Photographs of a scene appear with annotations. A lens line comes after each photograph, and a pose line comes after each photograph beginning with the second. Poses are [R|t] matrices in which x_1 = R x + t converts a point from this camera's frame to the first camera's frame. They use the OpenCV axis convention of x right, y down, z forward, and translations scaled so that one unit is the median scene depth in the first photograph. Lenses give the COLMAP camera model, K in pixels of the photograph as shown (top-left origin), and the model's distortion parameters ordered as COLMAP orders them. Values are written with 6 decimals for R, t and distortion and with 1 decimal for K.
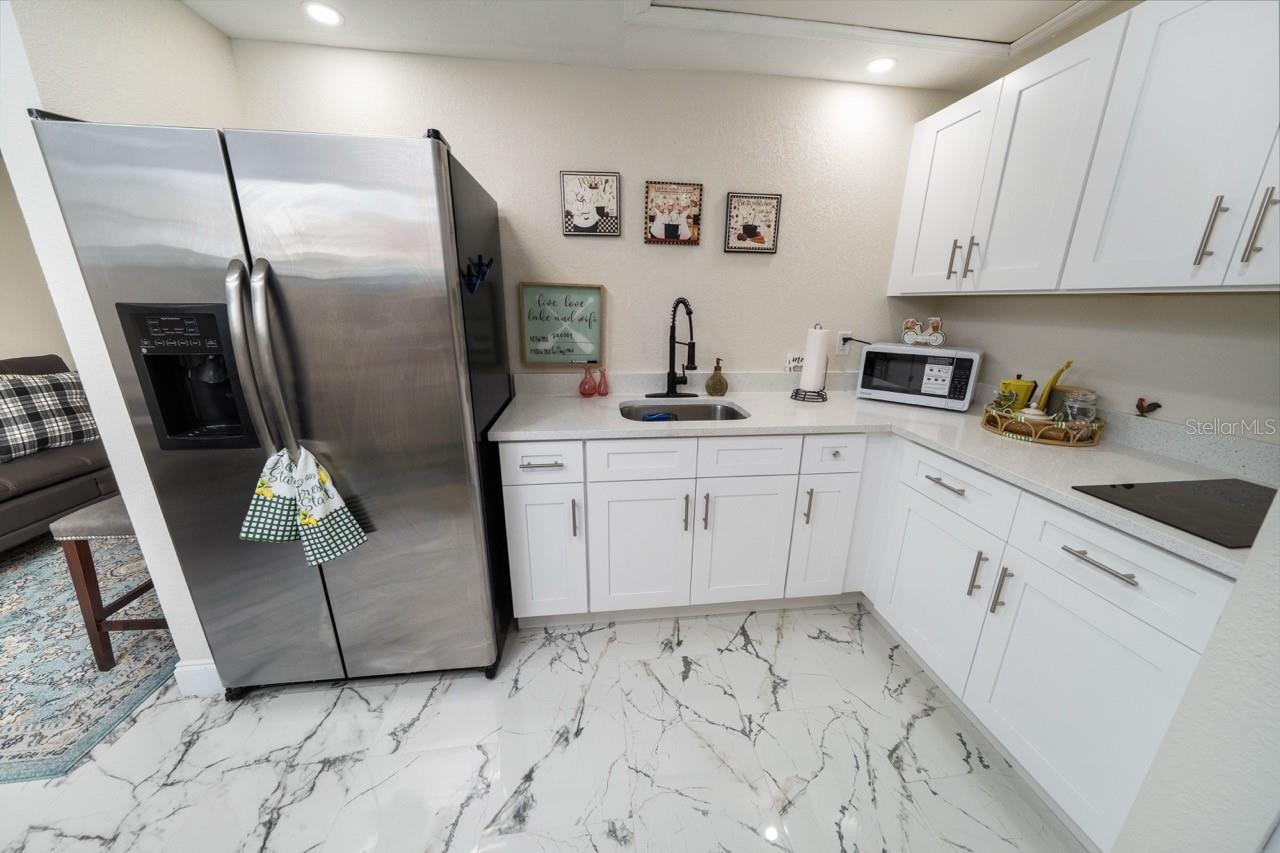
lens RADIAL K [[435.9, 0, 637.8], [0, 435.9, 426.1], [0, 0, 1]] dist [-0.004894, -0.000300]
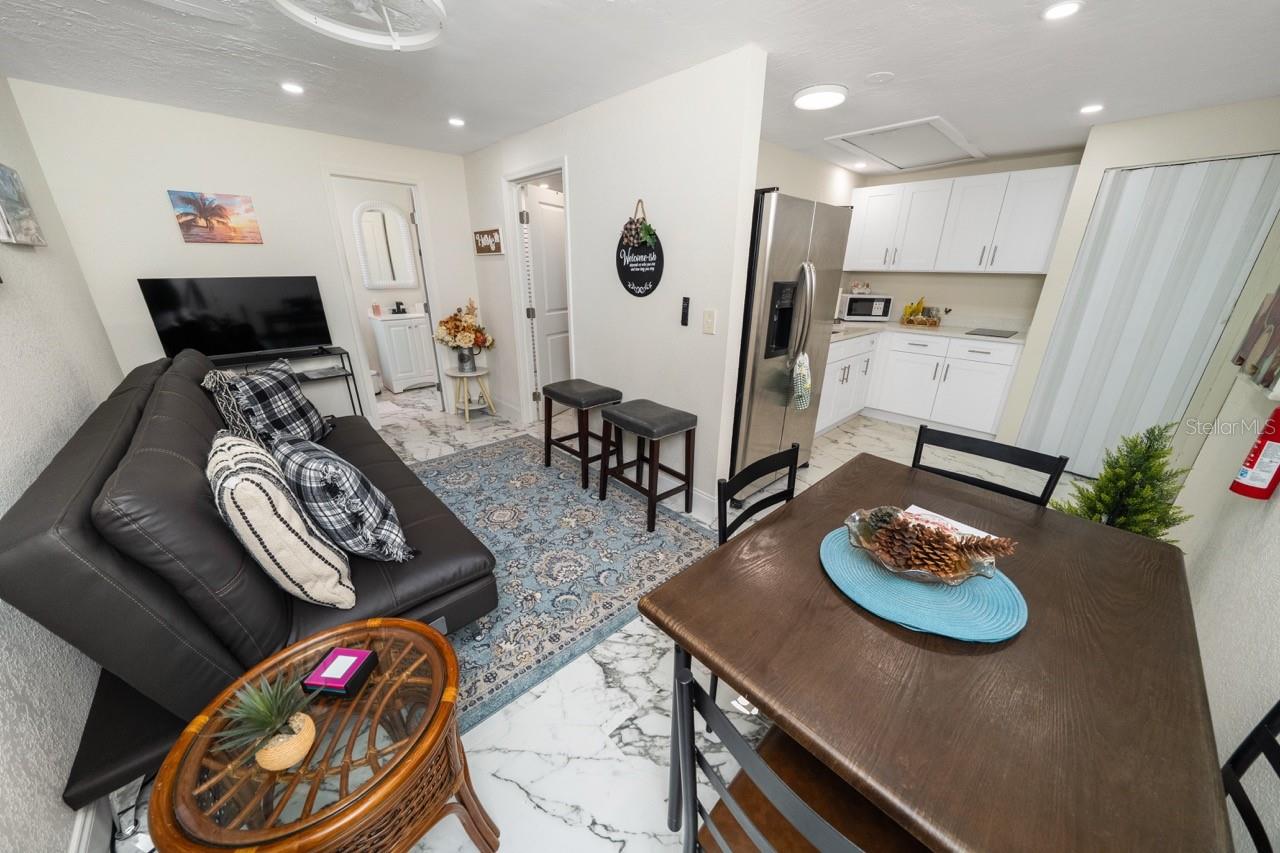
lens RADIAL K [[435.9, 0, 640.9], [0, 435.9, 429.8], [0, 0, 1]] dist [-0.004894, -0.000300]
pose [[0.795005, -0.212090, 0.568318, -1.801025], [0.162546, 0.977107, 0.137265, 0.001468], [-0.584420, -0.016748, 0.811279, -0.160860]]
